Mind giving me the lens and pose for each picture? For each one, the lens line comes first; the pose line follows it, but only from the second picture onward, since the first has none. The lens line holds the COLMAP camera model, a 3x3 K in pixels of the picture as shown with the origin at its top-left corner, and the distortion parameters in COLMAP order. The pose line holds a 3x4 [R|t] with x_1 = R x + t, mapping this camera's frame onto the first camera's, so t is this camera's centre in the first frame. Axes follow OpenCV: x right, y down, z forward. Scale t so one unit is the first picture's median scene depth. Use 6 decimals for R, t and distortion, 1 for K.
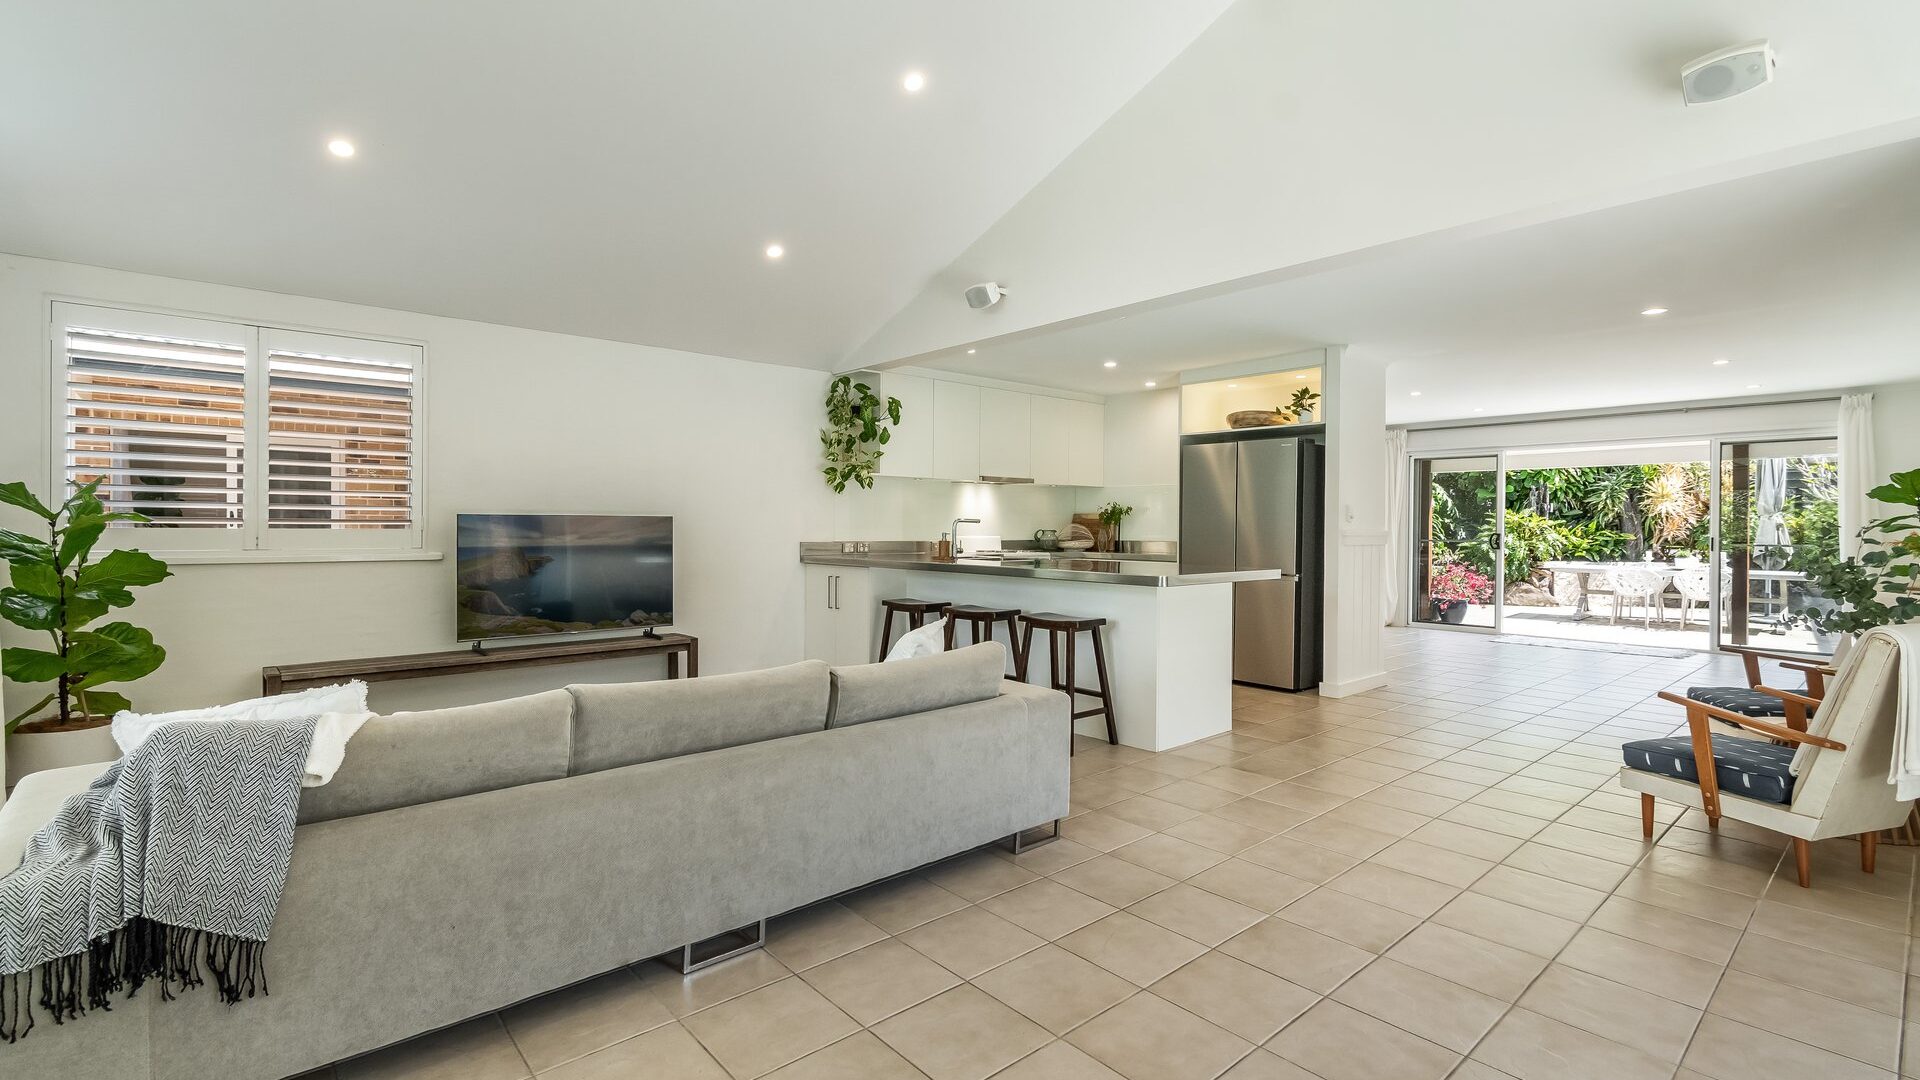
lens RADIAL K [[848.0, 0, 951.1], [0, 848.0, 529.8], [0, 0, 1]] dist [0.003473, -0.002192]
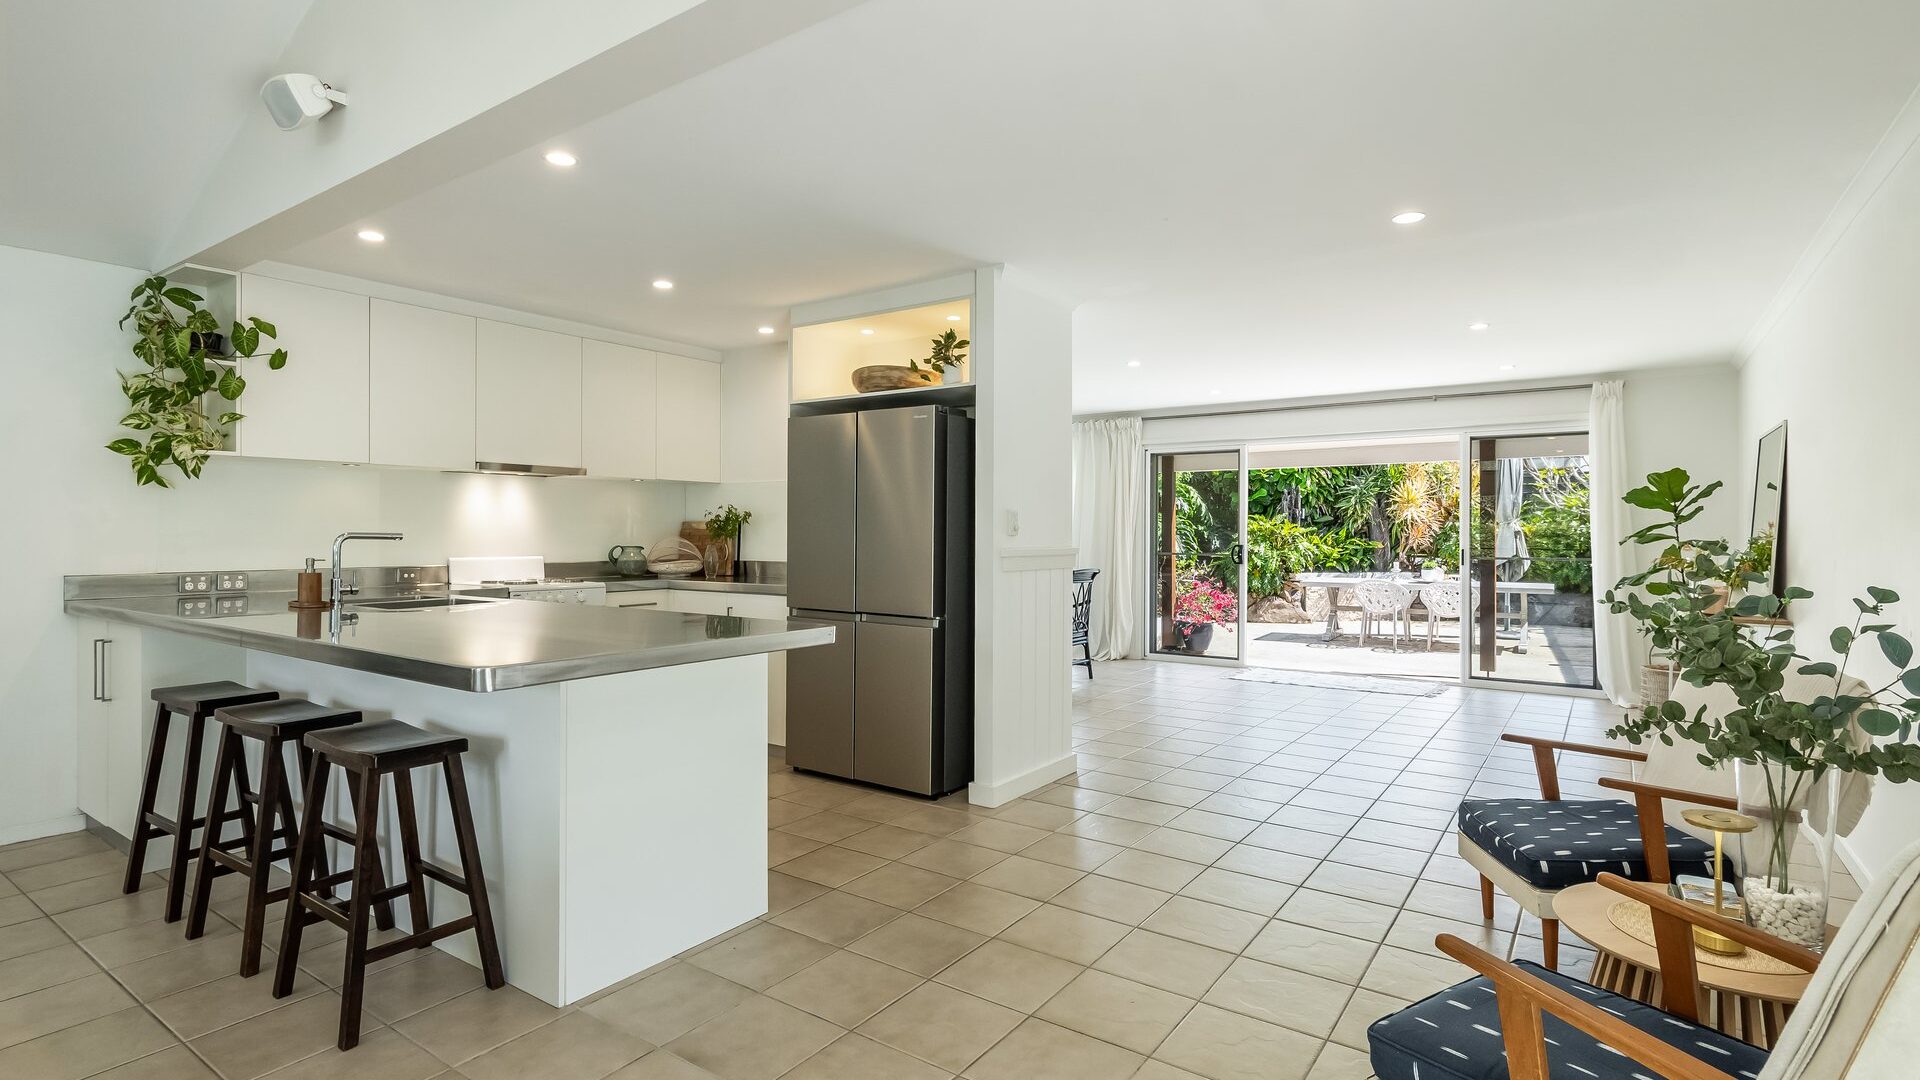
lens RADIAL K [[924.0, 0, 943.9], [0, 924.0, 534.3], [0, 0, 1]] dist [0.004611, -0.000073]
pose [[0.972337, -0.003925, 0.233548, 0.154416], [0.004385, 0.999989, -0.001452, -0.005938], [-0.233540, 0.002436, 0.972344, 0.193733]]
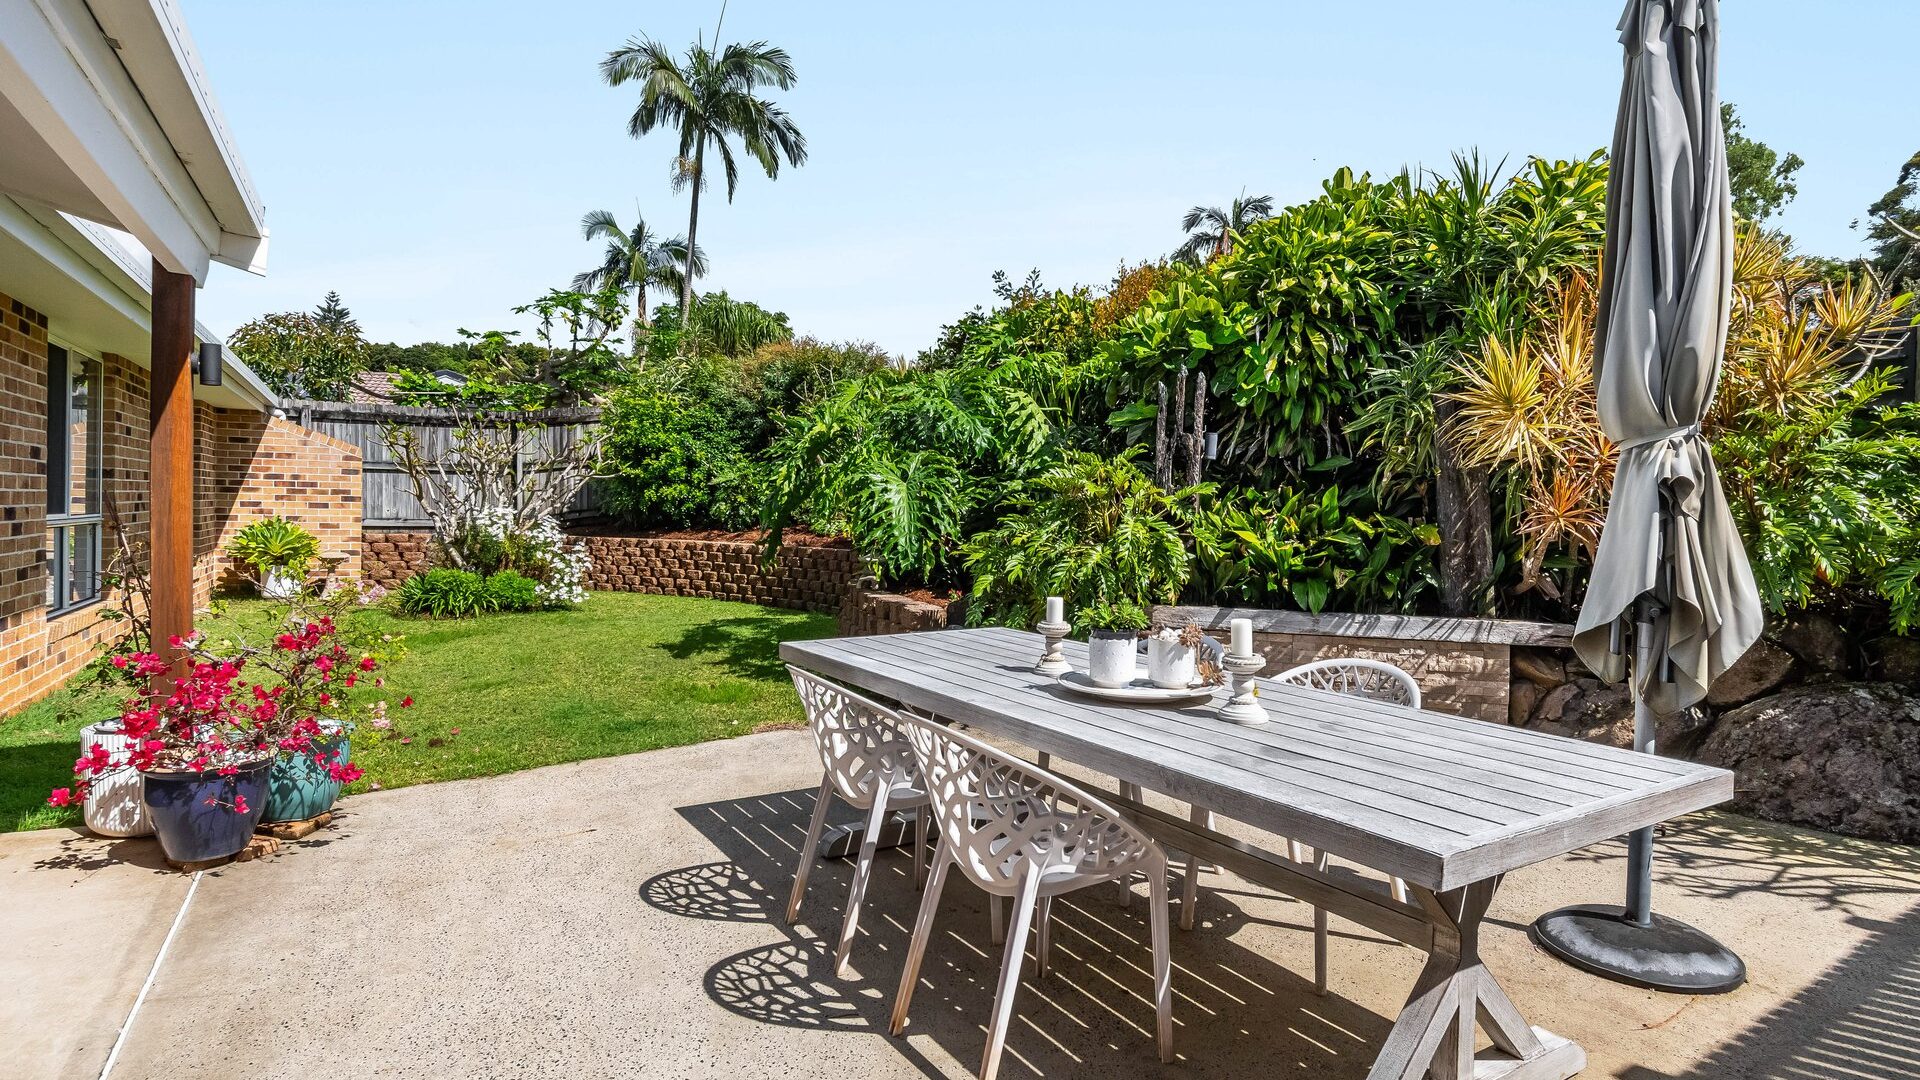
lens RADIAL K [[1011.5, 0, 953.7], [0, 1011.5, 540.1], [0, 0, 1]] dist [0.001045, -0.000009]
pose [[0.979173, 0.020744, -0.201968, 1.029915], [-0.015705, 0.999525, 0.026516, 0.003212], [0.202422, -0.022791, 0.979033, 0.876528]]
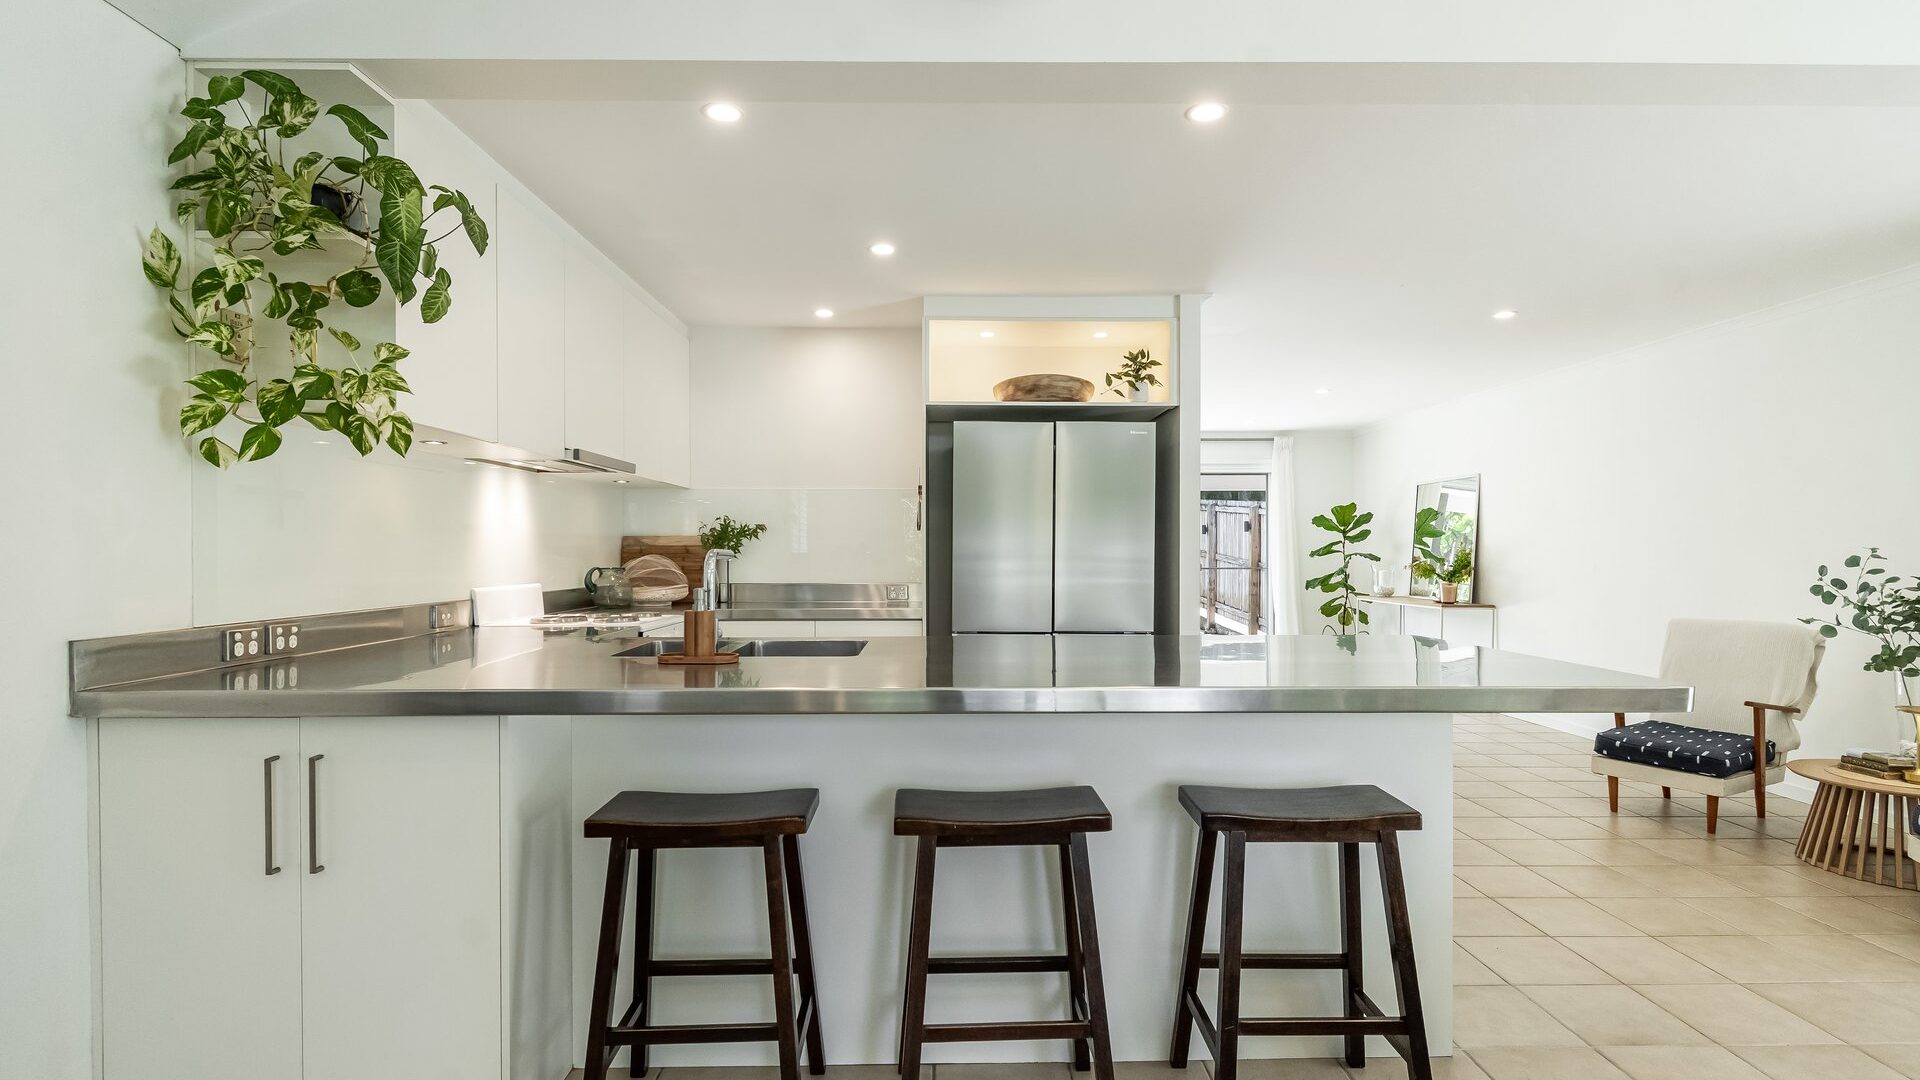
lens RADIAL K [[924.0, 0, 955.0], [0, 924.0, 557.1], [0, 0, 1]] dist [0.004611, -0.000073]
pose [[0.645718, -0.011916, 0.763483, -0.146843], [0.007261, 0.999929, 0.009464, -0.008076], [-0.763542, -0.000567, 0.645758, 0.404999]]
